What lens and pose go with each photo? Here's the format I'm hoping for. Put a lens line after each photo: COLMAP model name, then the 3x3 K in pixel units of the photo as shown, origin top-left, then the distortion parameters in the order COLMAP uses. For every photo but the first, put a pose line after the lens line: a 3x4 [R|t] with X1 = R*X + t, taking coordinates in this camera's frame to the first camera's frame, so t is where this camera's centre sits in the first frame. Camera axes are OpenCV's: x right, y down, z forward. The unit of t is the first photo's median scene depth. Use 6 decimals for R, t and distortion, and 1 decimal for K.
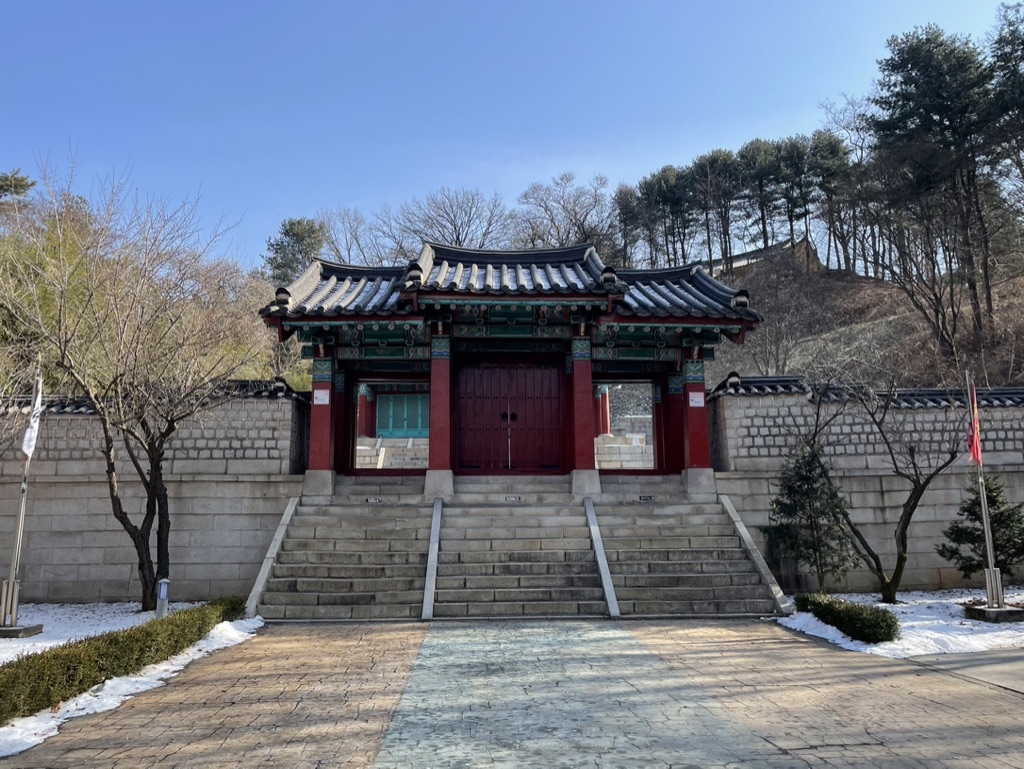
lens RADIAL K [[752.3, 0, 512.0], [0, 752.3, 384.5], [0, 0, 1]] dist [0.092224, -0.107402]
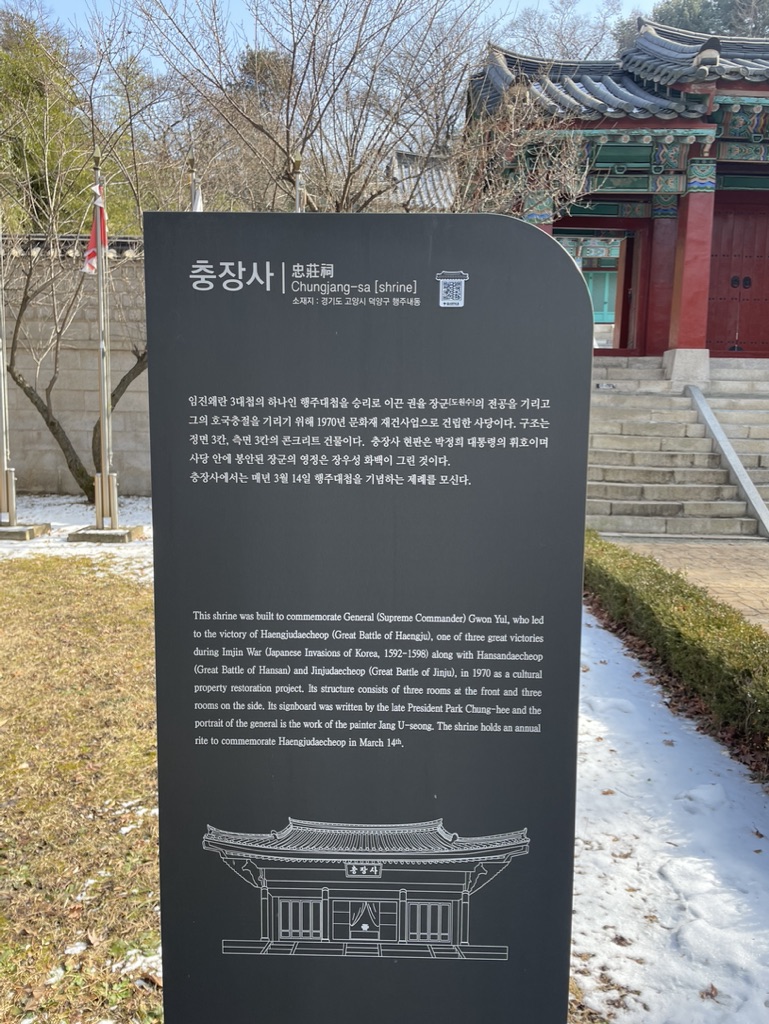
lens RADIAL K [[752.3, 0, 384.5], [0, 752.3, 512.0], [0, 0, 1]] dist [0.092224, -0.107402]
pose [[0.999008, 0.029445, -0.033418, -0.391704], [-0.018187, 0.954576, 0.297413, 0.048163], [0.040657, -0.296510, 0.954164, 0.202257]]
